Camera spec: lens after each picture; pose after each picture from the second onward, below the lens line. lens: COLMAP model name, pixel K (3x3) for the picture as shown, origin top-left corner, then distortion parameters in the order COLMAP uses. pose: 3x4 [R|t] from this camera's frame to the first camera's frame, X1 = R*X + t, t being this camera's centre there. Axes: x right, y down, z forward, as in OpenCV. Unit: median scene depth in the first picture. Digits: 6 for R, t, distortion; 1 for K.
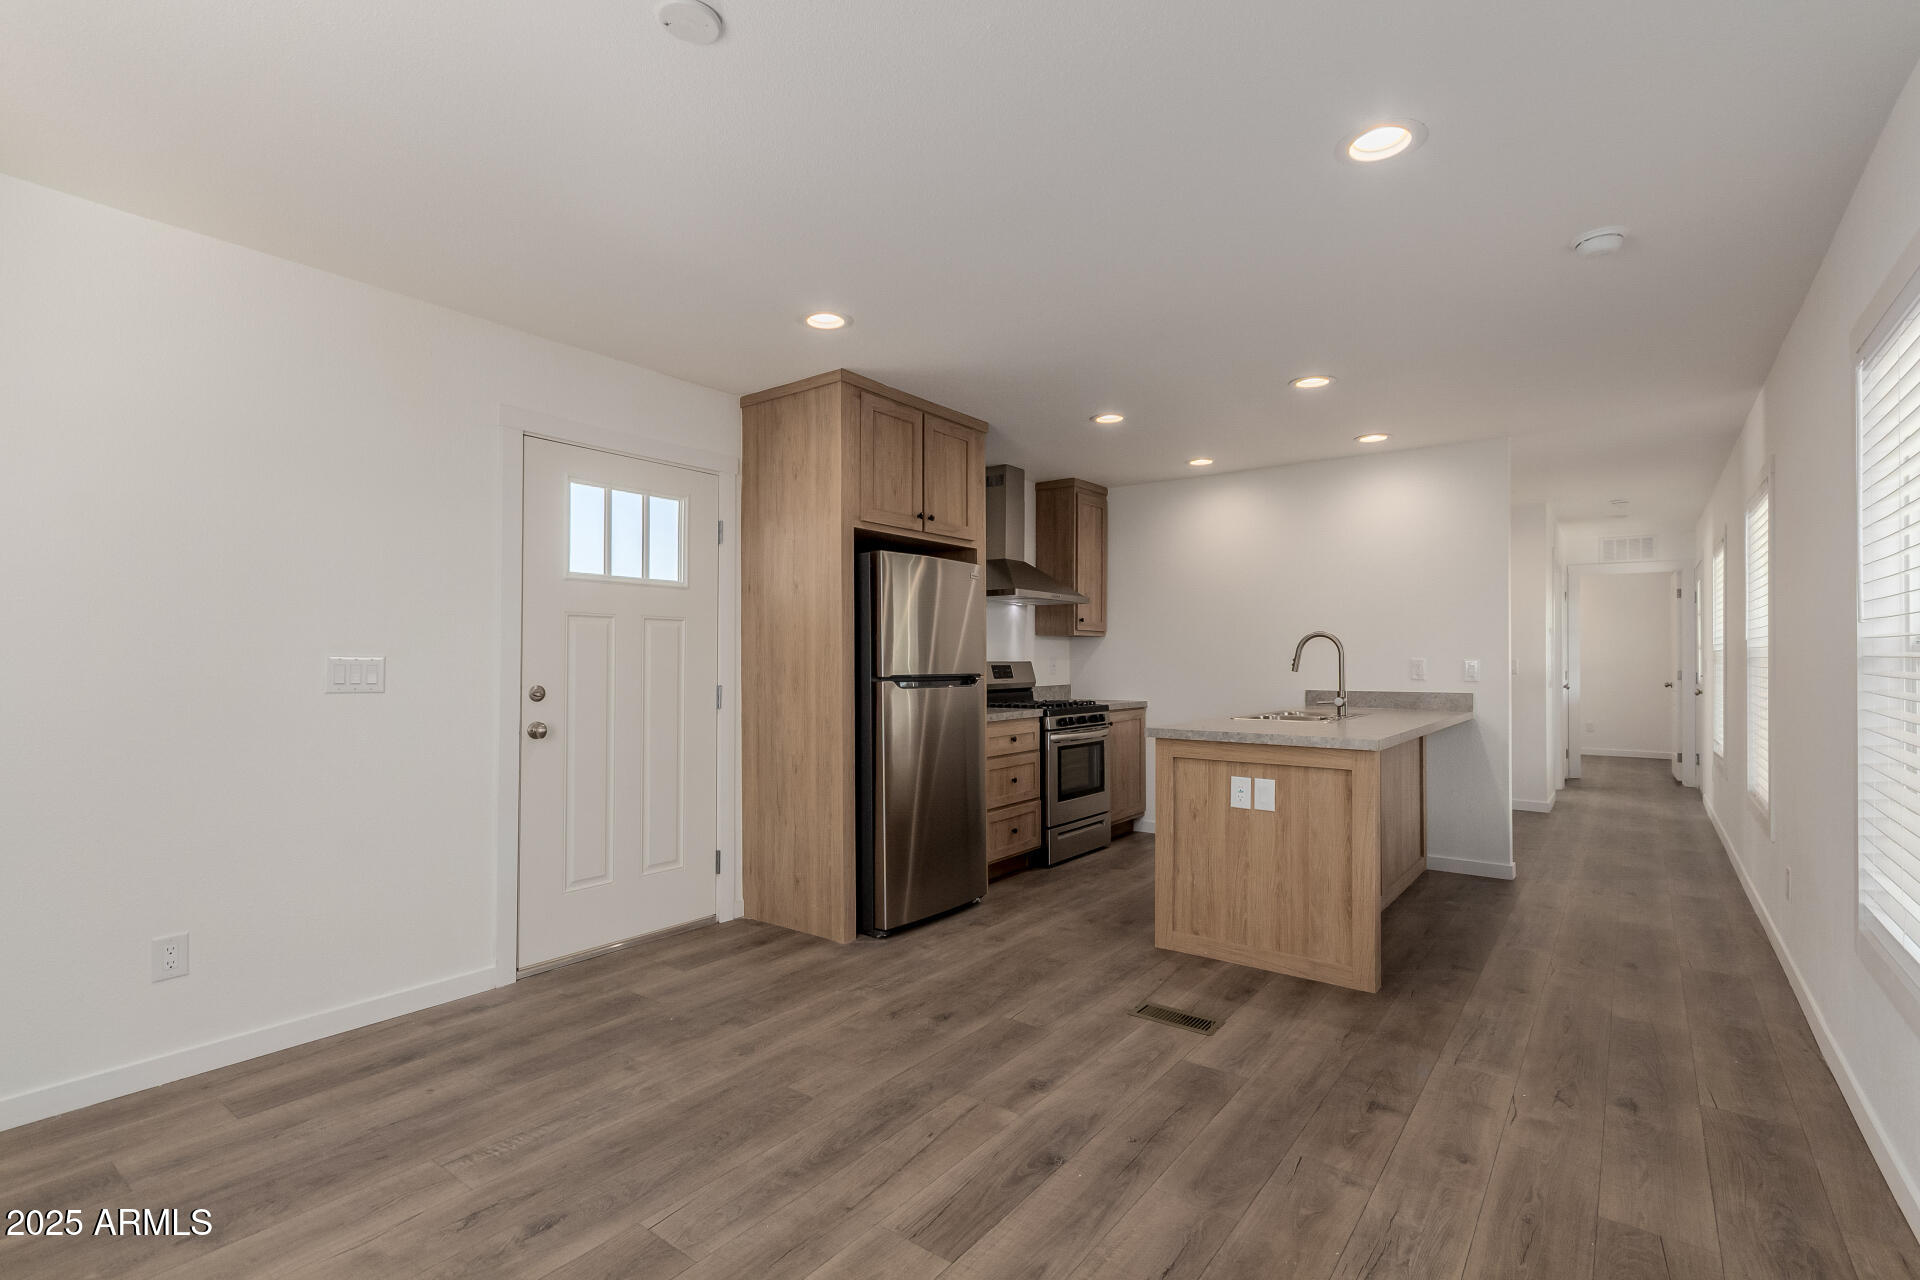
lens RADIAL K [[878.1, 0, 960.0], [0, 878.1, 640.0], [0, 0, 1]] dist [0.000271, 0.000016]
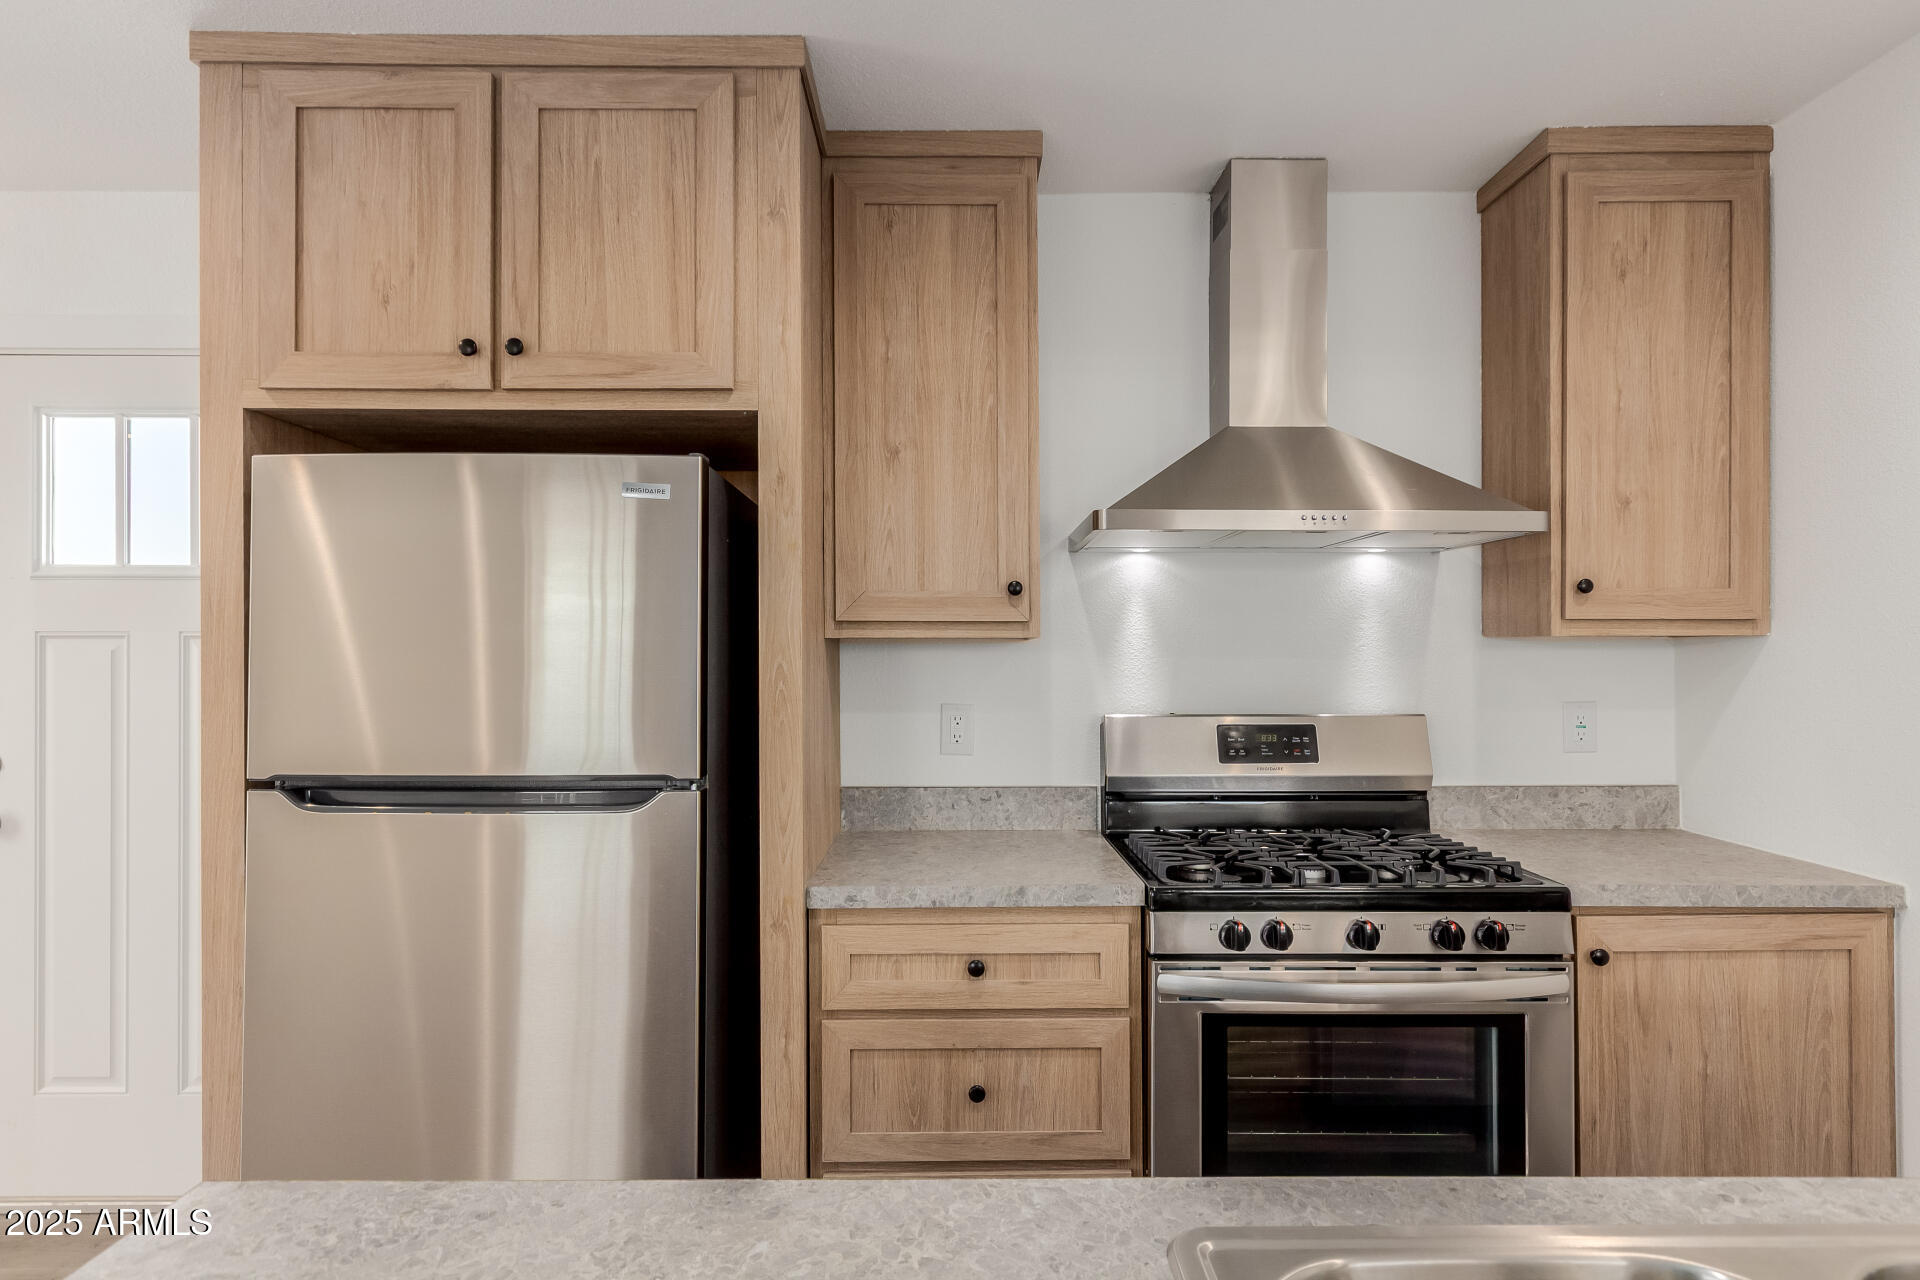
lens RADIAL K [[1066.4, 0, 960.0], [0, 1066.4, 640.0], [0, 0, 1]] dist [0.000911, 0.000338]
pose [[0.612359, -0.007640, -0.790543, 0.445239], [0.018117, 0.999826, 0.004372, -0.014903], [0.790372, -0.017000, 0.612391, 0.890764]]
